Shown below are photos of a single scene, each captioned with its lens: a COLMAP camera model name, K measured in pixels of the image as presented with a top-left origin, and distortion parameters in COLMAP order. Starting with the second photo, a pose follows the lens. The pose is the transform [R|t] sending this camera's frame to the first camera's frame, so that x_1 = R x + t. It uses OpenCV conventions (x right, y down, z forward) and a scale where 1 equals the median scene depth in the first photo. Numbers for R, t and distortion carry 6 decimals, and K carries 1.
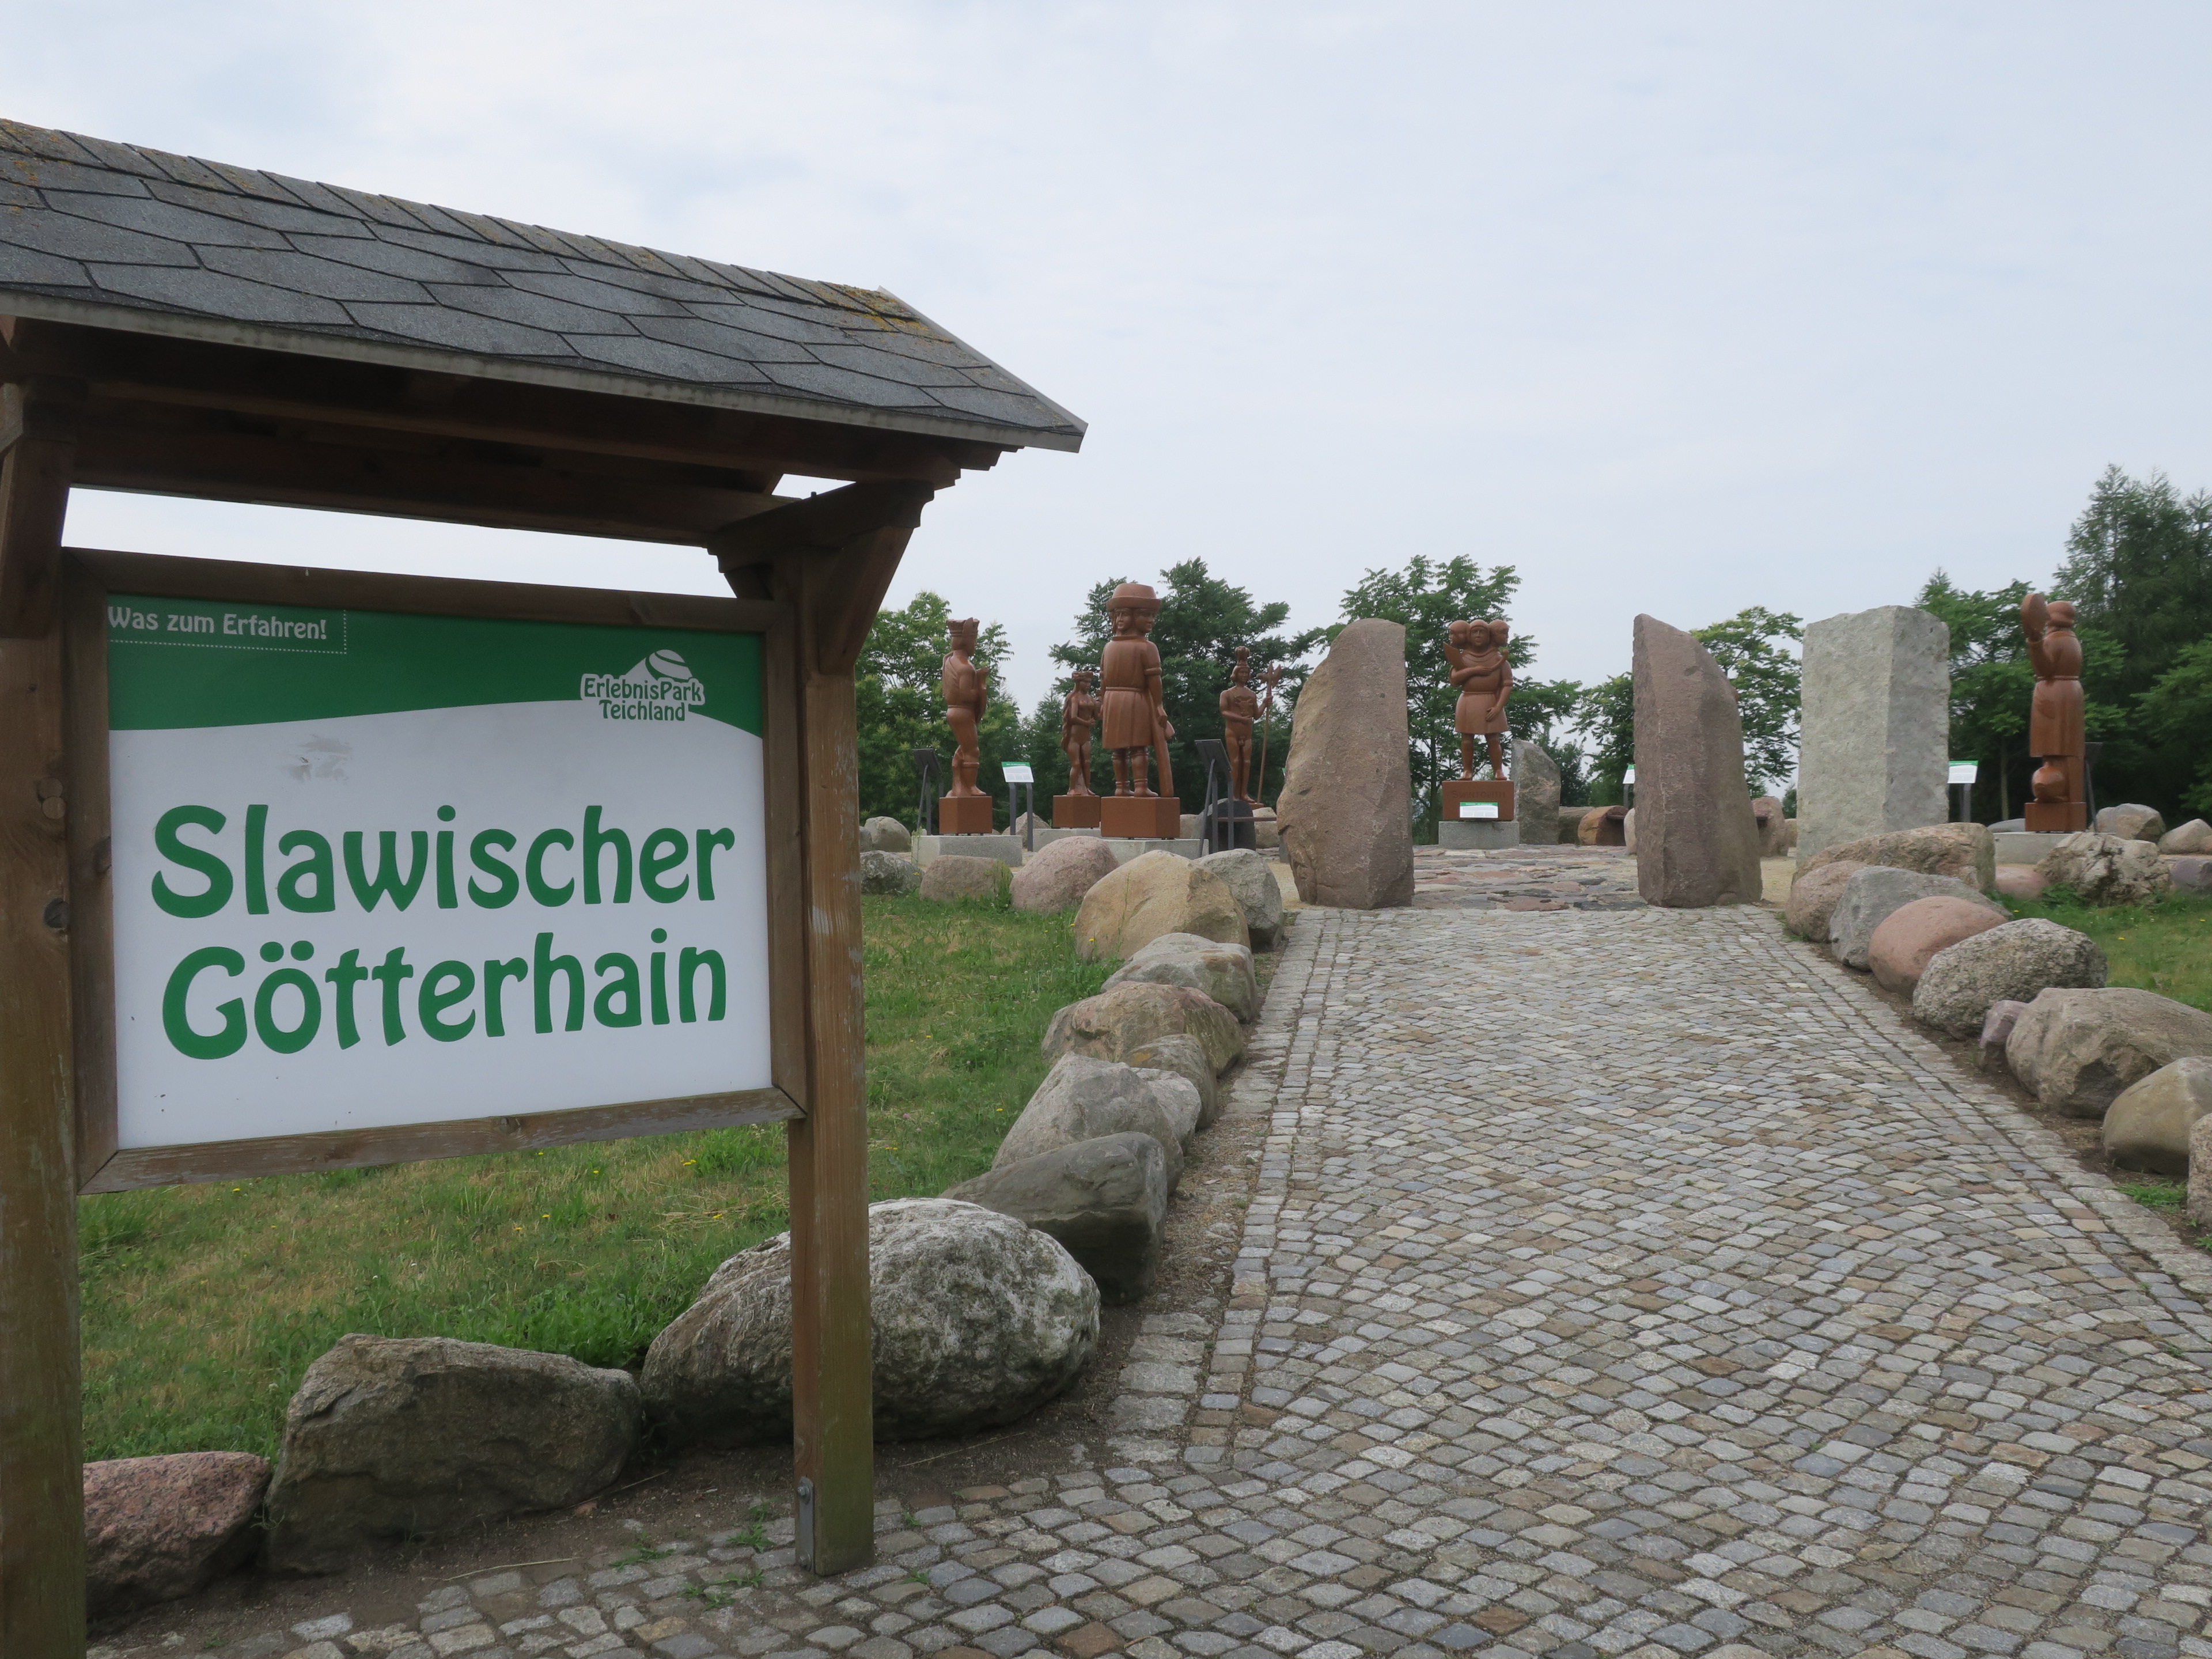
lens RADIAL K [[1724.2, 0, 1106.0], [0, 1724.2, 829.5], [0, 0, 1]] dist [0.001069, 0.001710]
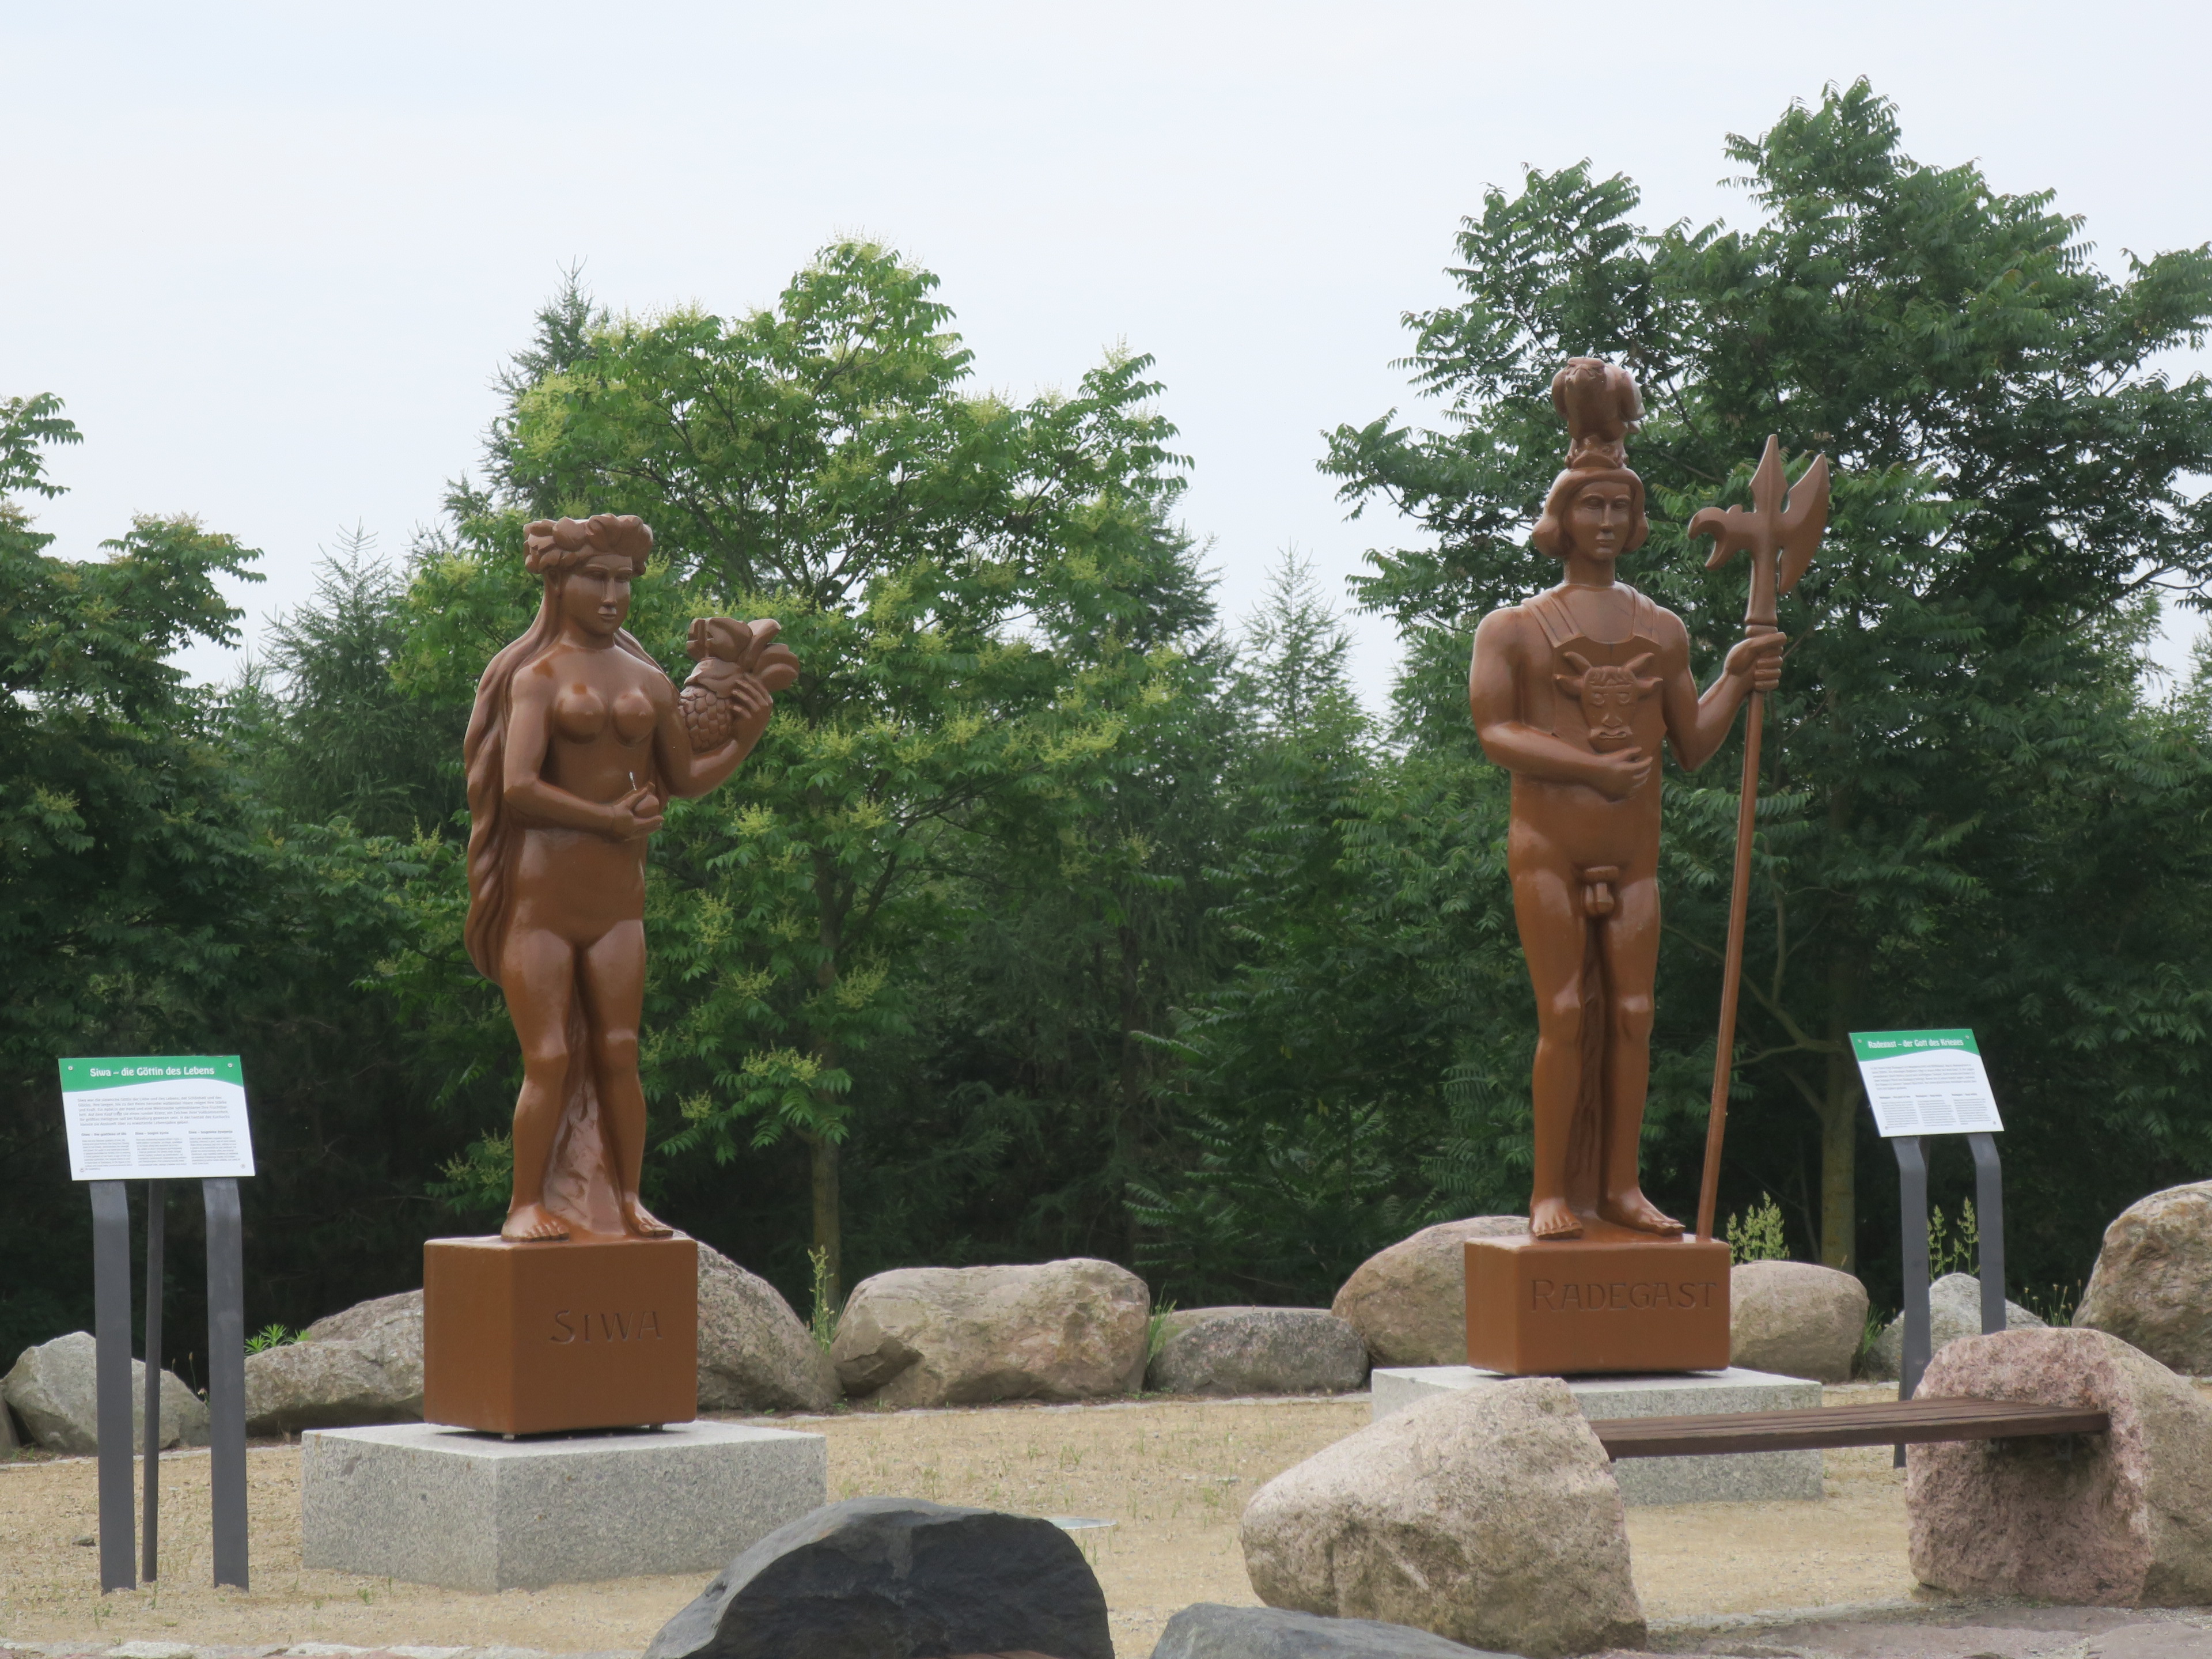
lens RADIAL K [[5242.2, 0, 1106.0], [0, 5242.2, 829.5], [0, 0, 1]] dist [-0.134903, -0.329644]
pose [[0.990487, -0.012505, -0.137036, 0.045657], [0.007704, 0.999340, -0.035510, -0.017345], [0.137390, 0.034116, 0.989929, 0.204470]]
